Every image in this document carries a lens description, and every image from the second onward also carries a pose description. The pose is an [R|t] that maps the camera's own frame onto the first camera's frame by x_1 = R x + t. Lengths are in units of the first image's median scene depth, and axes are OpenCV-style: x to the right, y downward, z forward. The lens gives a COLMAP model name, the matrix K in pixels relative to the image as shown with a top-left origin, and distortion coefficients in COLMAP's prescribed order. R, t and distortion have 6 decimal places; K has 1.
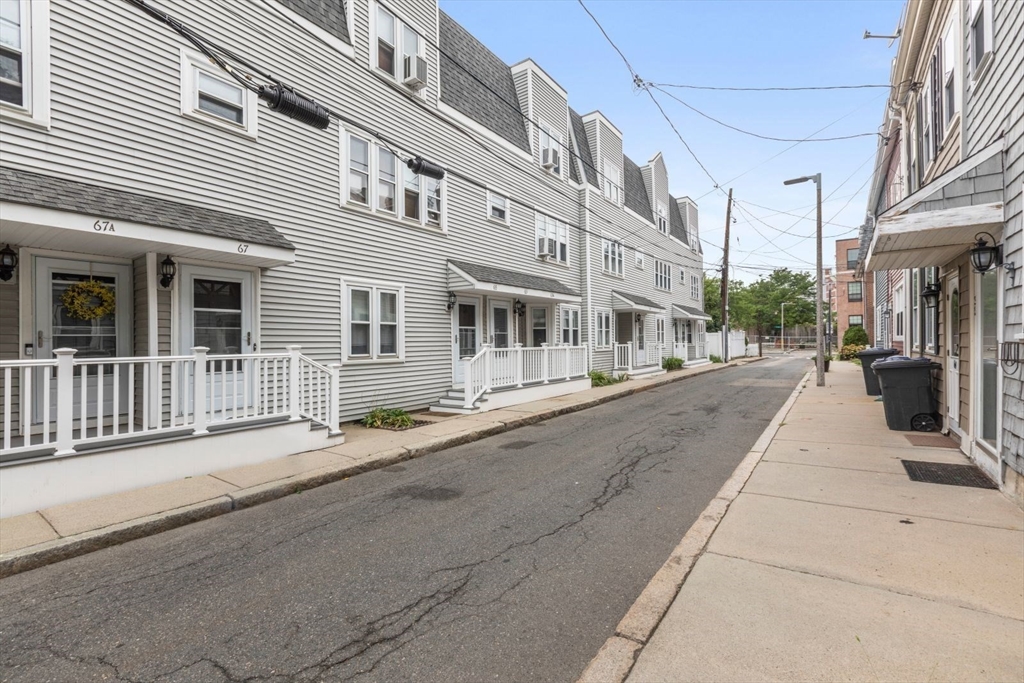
lens RADIAL K [[460.9, 0, 509.8], [0, 460.9, 339.0], [0, 0, 1]] dist [0.000413, 0.000092]
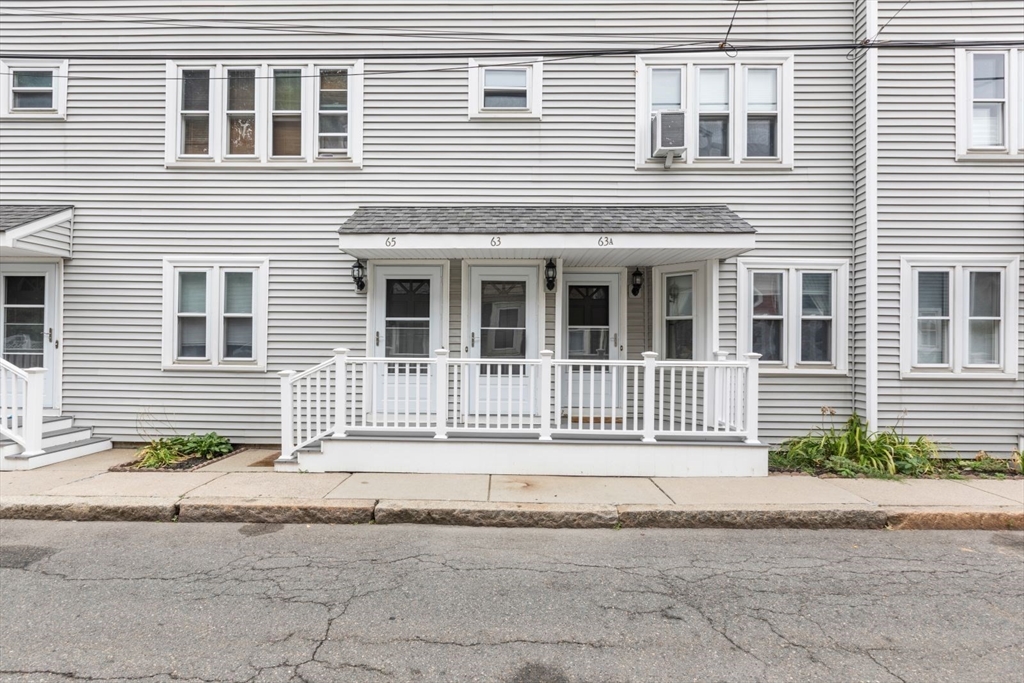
lens RADIAL K [[535.9, 0, 512.3], [0, 535.9, 328.4], [0, 0, 1]] dist [-0.024052, 0.000571]
pose [[0.556133, -0.015053, -0.830957, 0.524350], [-0.009907, 0.999645, -0.024740, 0.001807], [0.831034, 0.021991, 0.555786, 0.738835]]
